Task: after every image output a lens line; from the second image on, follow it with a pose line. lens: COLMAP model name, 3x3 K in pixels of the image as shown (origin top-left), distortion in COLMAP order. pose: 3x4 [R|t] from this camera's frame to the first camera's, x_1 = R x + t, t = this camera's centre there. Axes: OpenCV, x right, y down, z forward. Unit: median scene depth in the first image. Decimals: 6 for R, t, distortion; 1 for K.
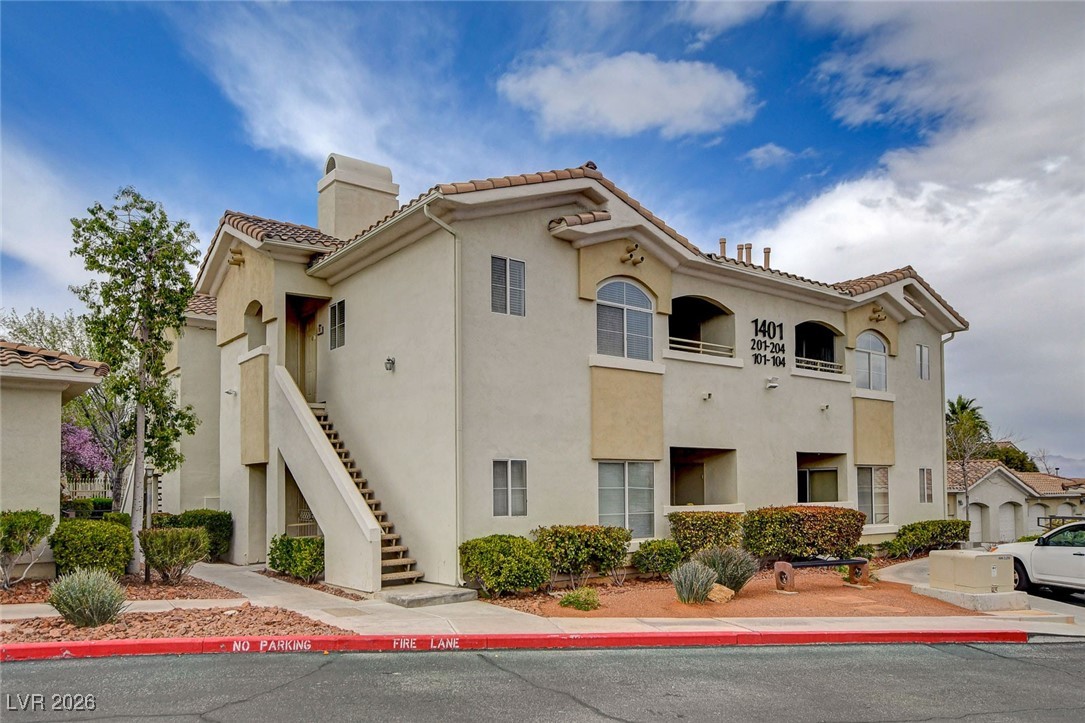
lens RADIAL K [[782.8, 0, 542.5], [0, 782.8, 422.1], [0, 0, 1]] dist [0.027932, 0.001025]
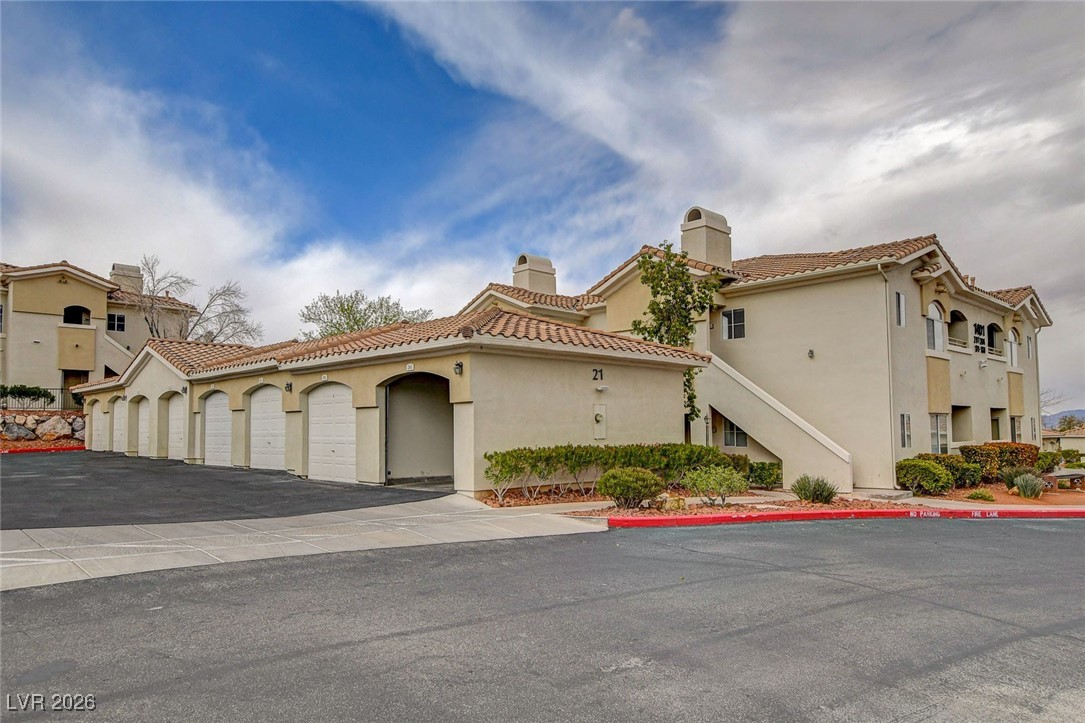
lens RADIAL K [[696.3, 0, 547.1], [0, 696.3, 343.8], [0, 0, 1]] dist [0.002193, 0.000955]
pose [[0.995399, 0.015286, 0.094587, -0.790772], [-0.011864, 0.999258, -0.036637, -0.031912], [-0.095076, 0.035347, 0.994842, -0.341562]]
